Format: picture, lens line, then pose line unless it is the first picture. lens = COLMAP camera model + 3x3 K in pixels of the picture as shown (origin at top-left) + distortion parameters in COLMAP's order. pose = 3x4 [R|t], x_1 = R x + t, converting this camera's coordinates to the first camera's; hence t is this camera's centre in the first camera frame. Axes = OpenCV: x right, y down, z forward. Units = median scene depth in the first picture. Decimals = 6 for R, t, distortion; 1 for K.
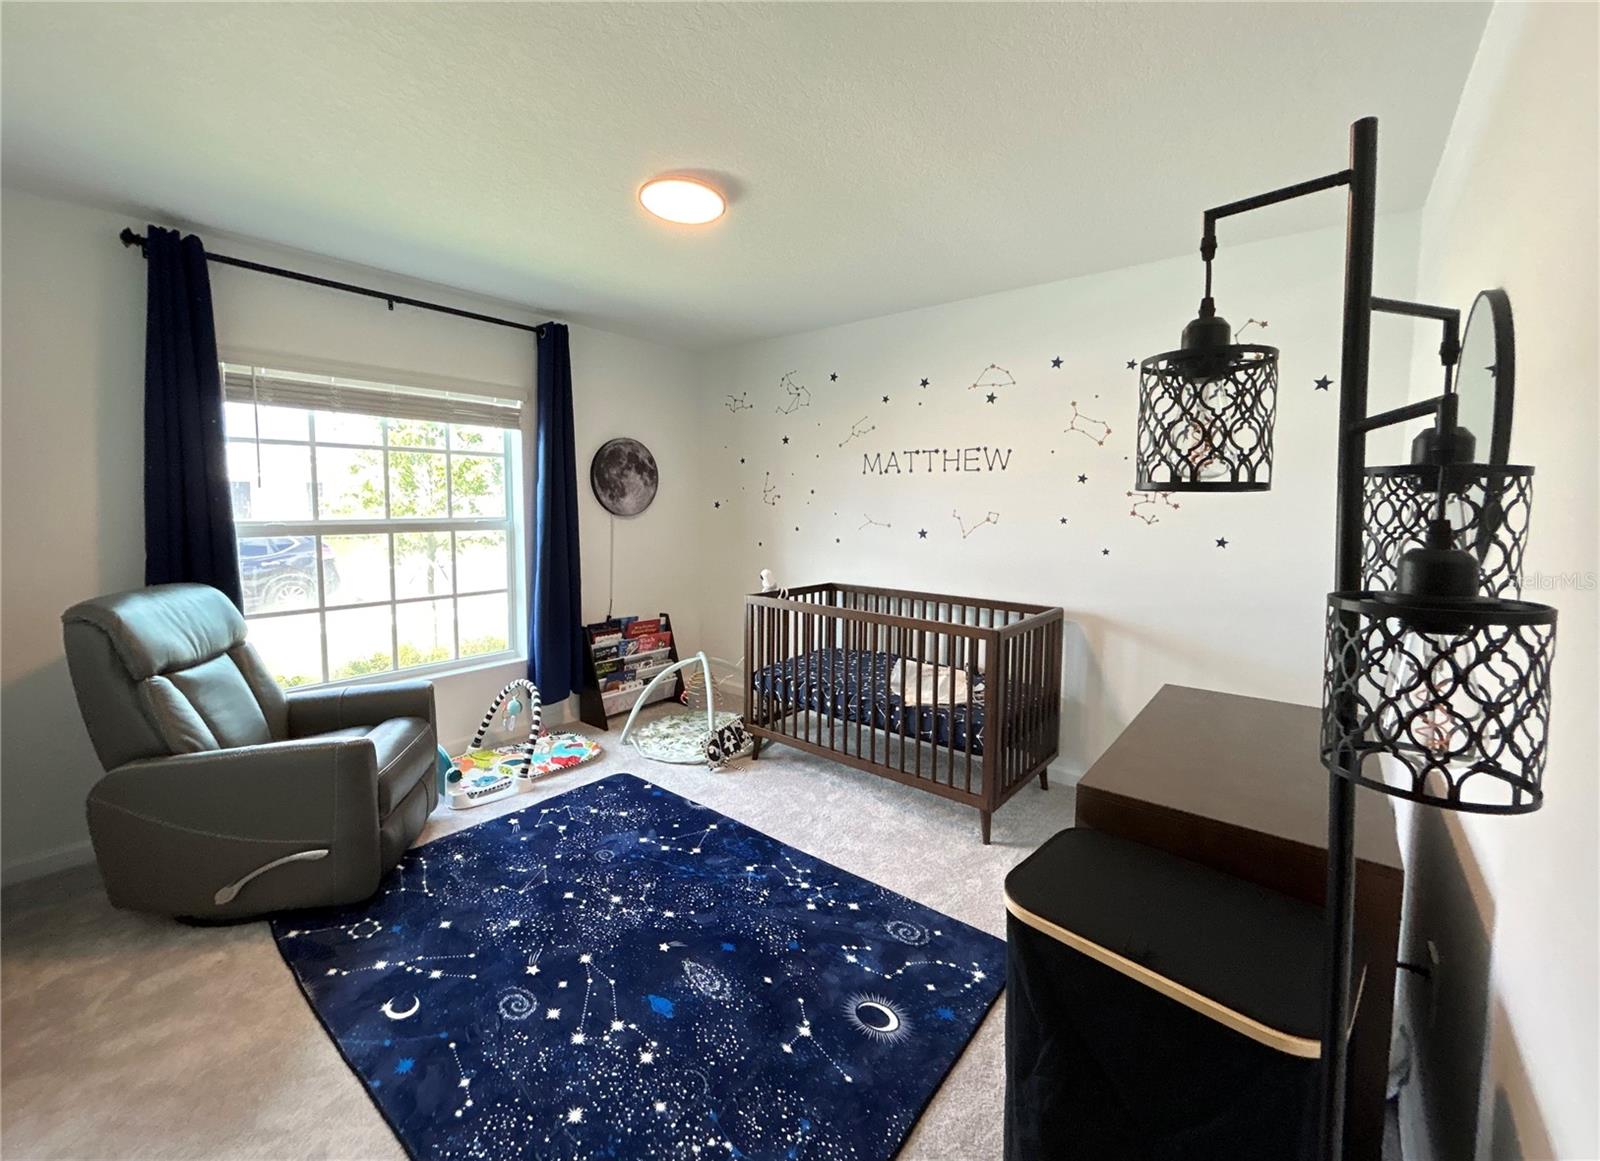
lens RADIAL K [[649.5, 0, 787.6], [0, 649.5, 553.8], [0, 0, 1]] dist [0.013053, -0.025841]
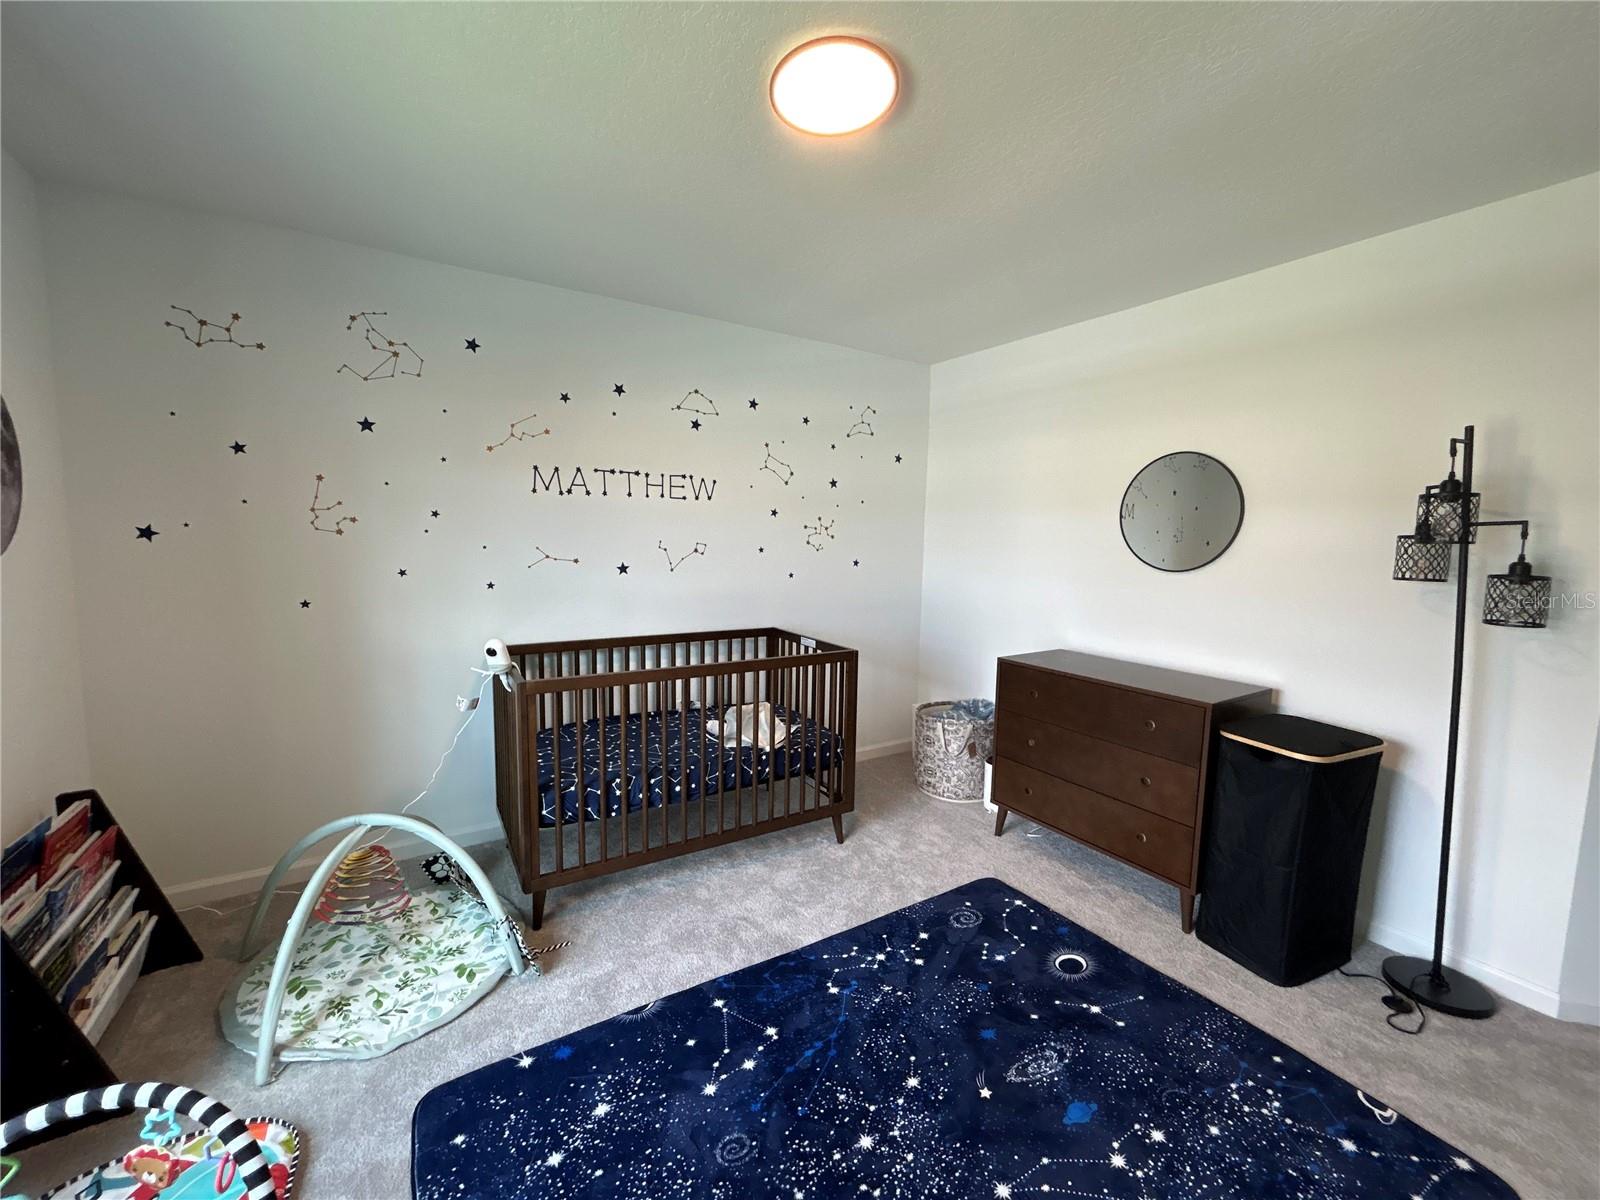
lens RADIAL K [[641.5, 0, 797.7], [0, 641.5, 598.9], [0, 0, 1]] dist [-0.000298, 0.000646]
pose [[0.314785, -0.100136, 0.943866, -0.542991], [0.059926, 0.994532, 0.085525, -0.051948], [-0.947269, 0.029640, 0.319065, 0.537087]]
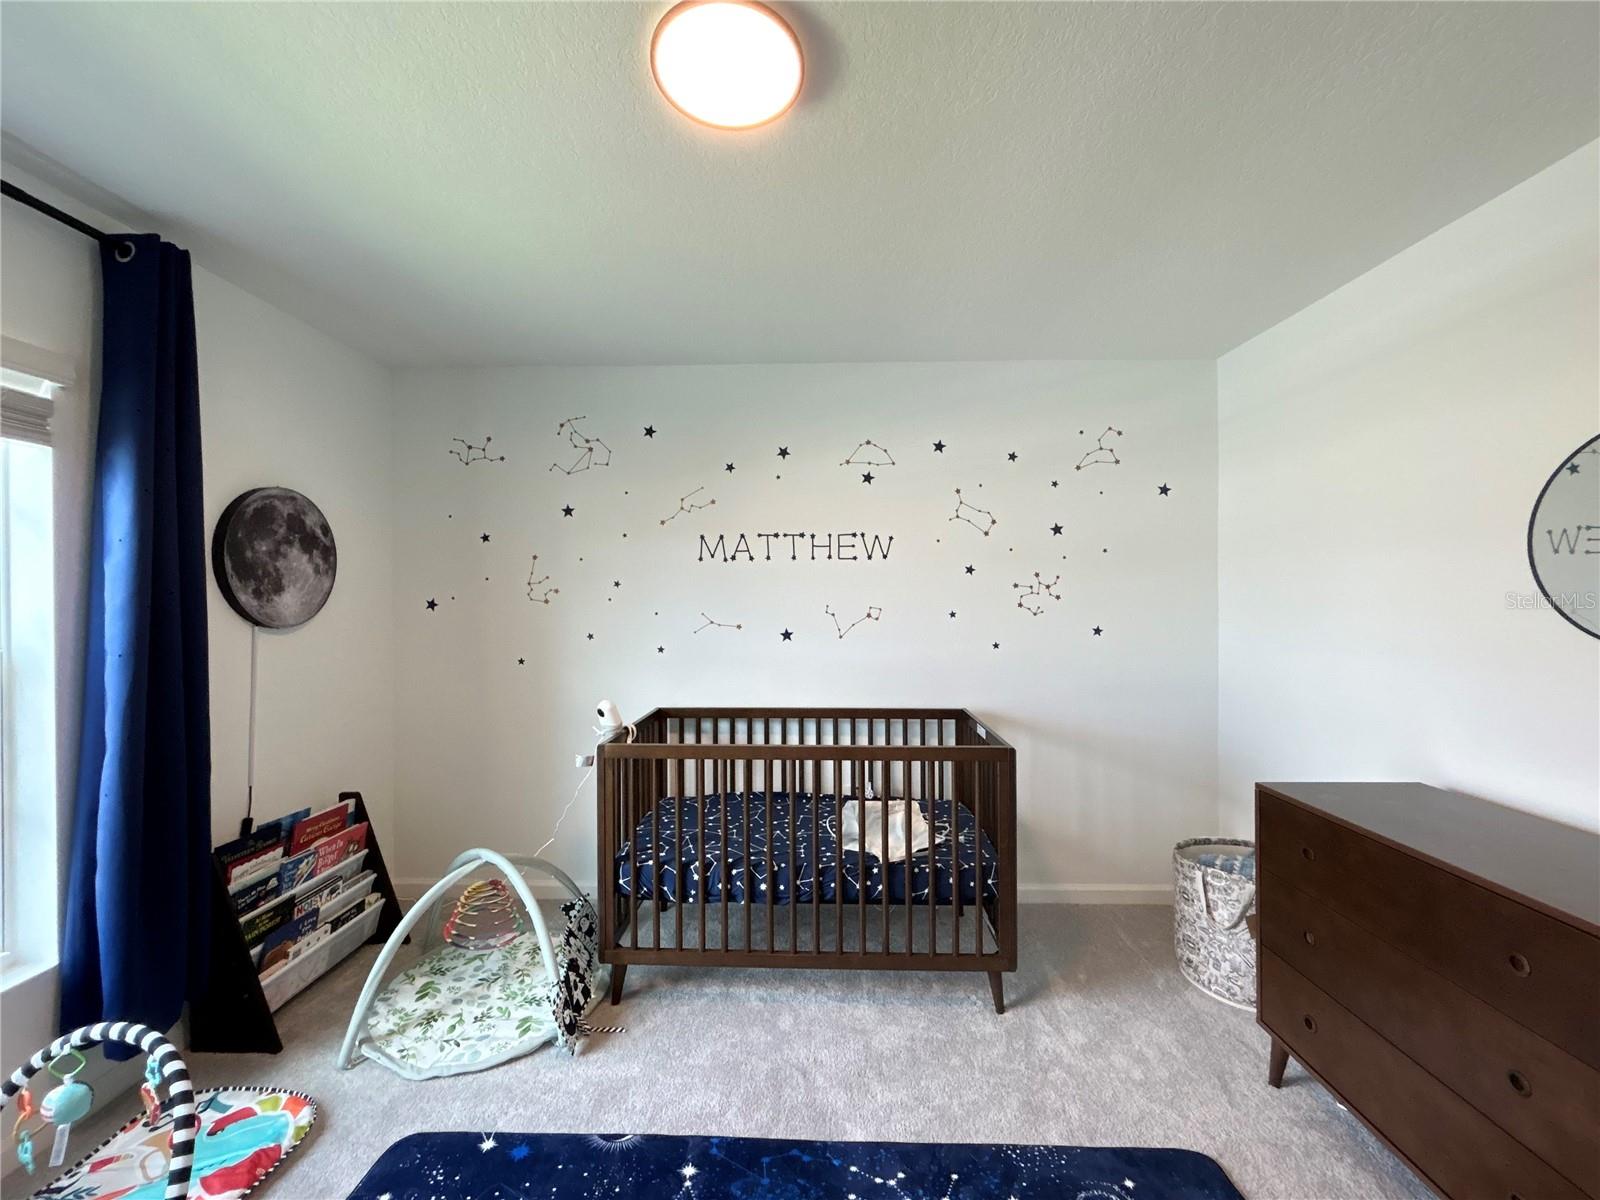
lens RADIAL K [[661.6, 0, 800.0], [0, 661.6, 600.0], [0, 0, 1]] dist [-0.001167, 0.000197]
pose [[0.786637, -0.015178, 0.617229, -0.301953], [0.060130, 0.996829, -0.052122, -0.031857], [-0.614480, 0.078115, 0.785055, 0.351307]]
